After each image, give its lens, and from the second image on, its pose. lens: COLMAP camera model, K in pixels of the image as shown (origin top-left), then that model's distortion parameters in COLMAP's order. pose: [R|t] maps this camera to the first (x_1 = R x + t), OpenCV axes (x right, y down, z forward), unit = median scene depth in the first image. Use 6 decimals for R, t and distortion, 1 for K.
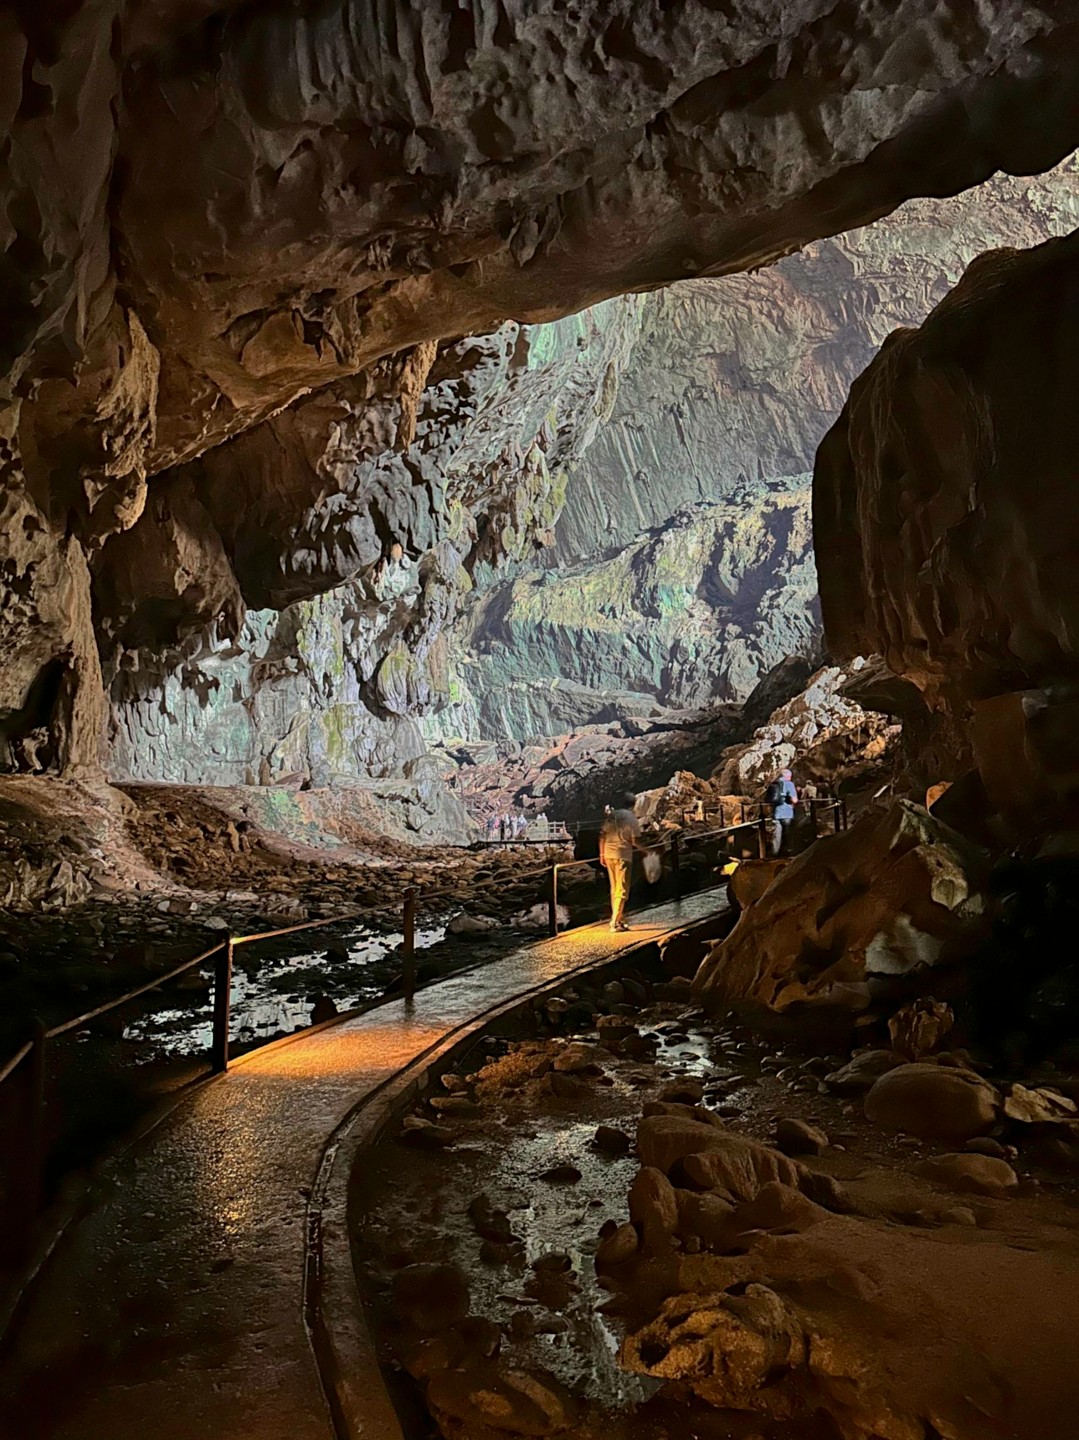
lens RADIAL K [[1001.0, 0, 539.5], [0, 1001.0, 720.0], [0, 0, 1]] dist [0.179619, -0.341740]
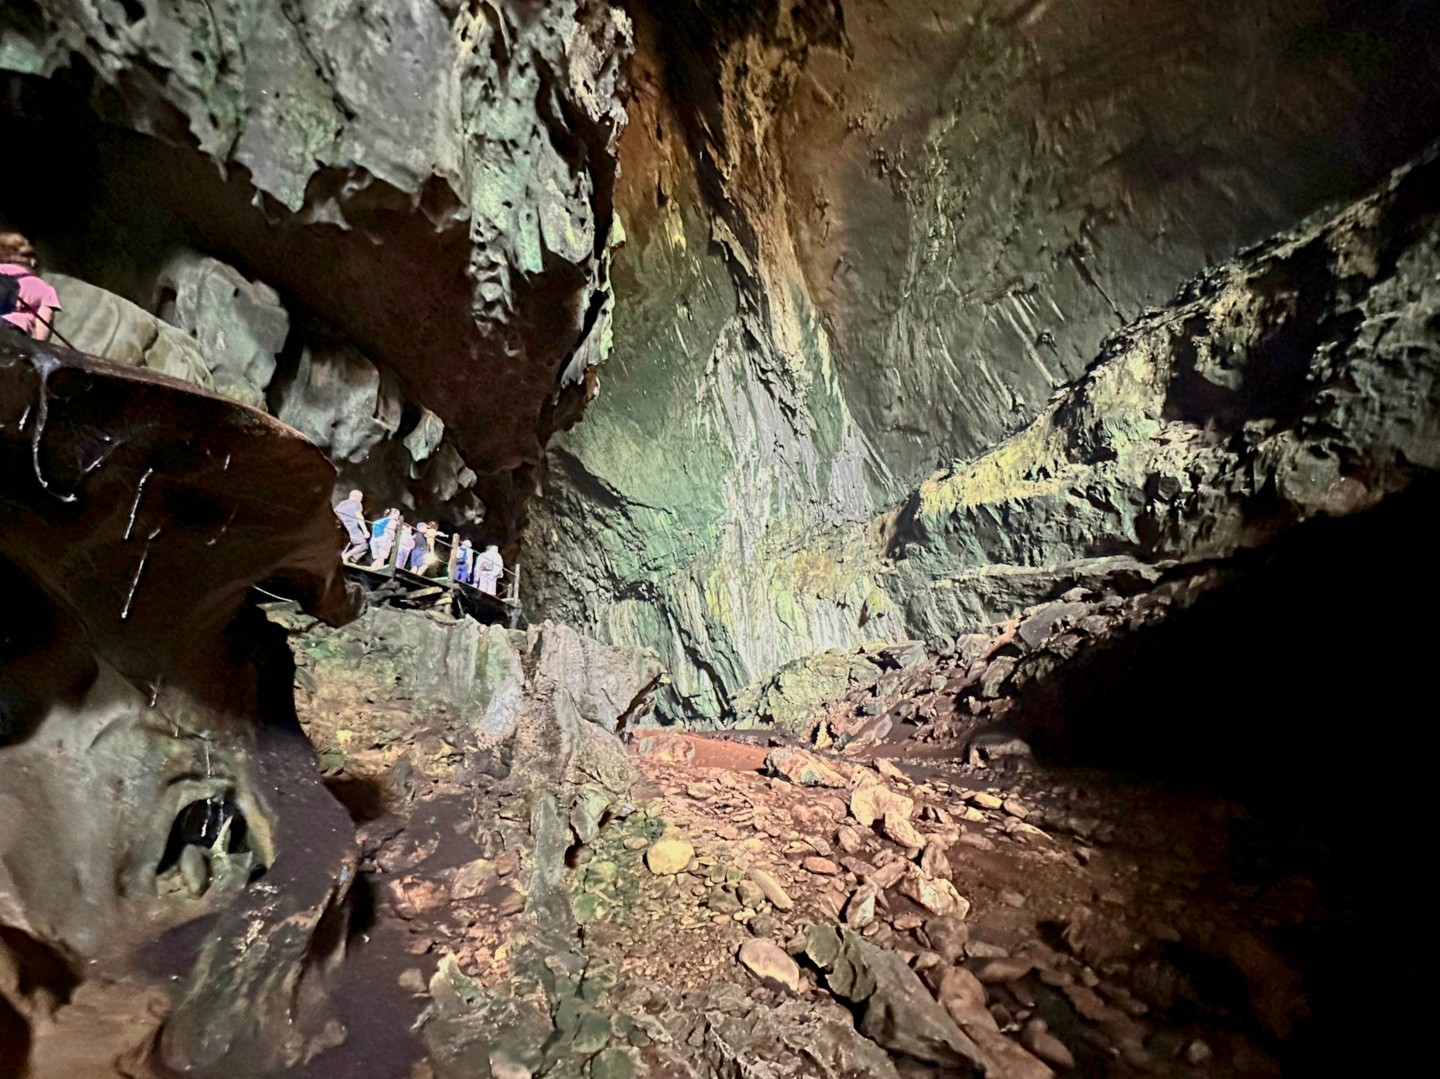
lens RADIAL K [[576.3, 0, 720.0], [0, 576.3, 539.5], [0, 0, 1]] dist [0.001053, -0.000039]
pose [[0.917624, -0.161650, -0.363092, -0.010334], [0.074972, 0.967554, -0.241286, 0.047045], [0.390315, 0.194188, 0.899970, 0.494417]]
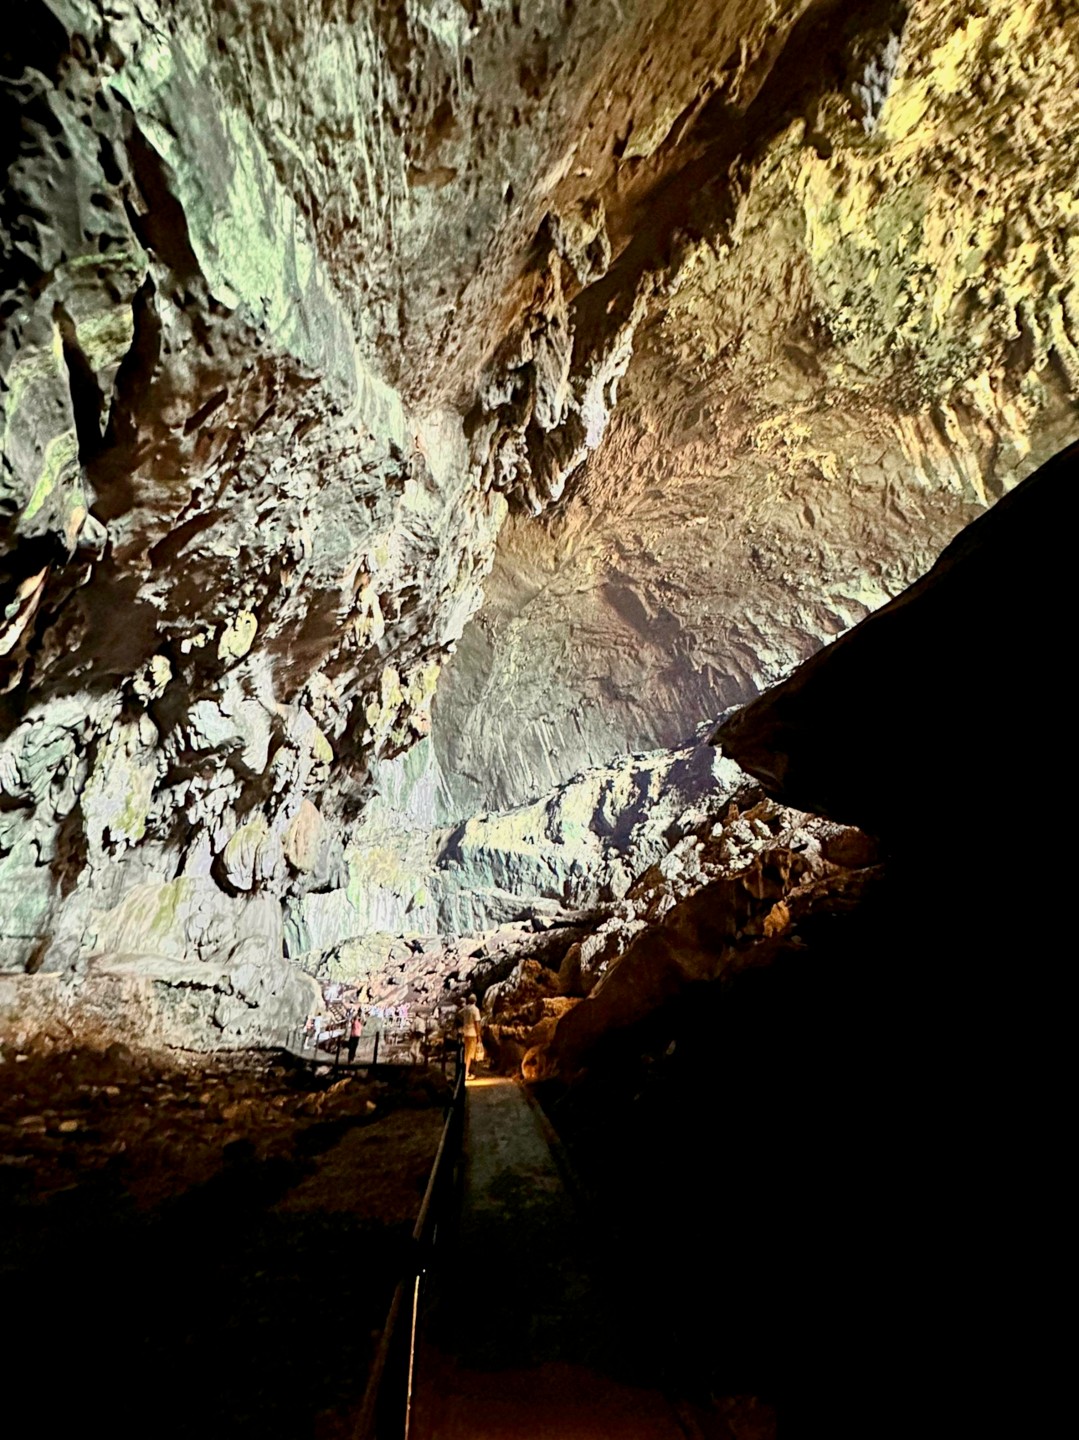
lens RADIAL K [[576.3, 0, 539.5], [0, 576.3, 720.0], [0, 0, 1]] dist [0.001053, -0.000039]
pose [[0.998584, 0.035918, 0.039243, 0.048739], [-0.020554, 0.940875, -0.338131, 0.009663], [-0.049067, 0.336846, 0.940280, 0.180261]]
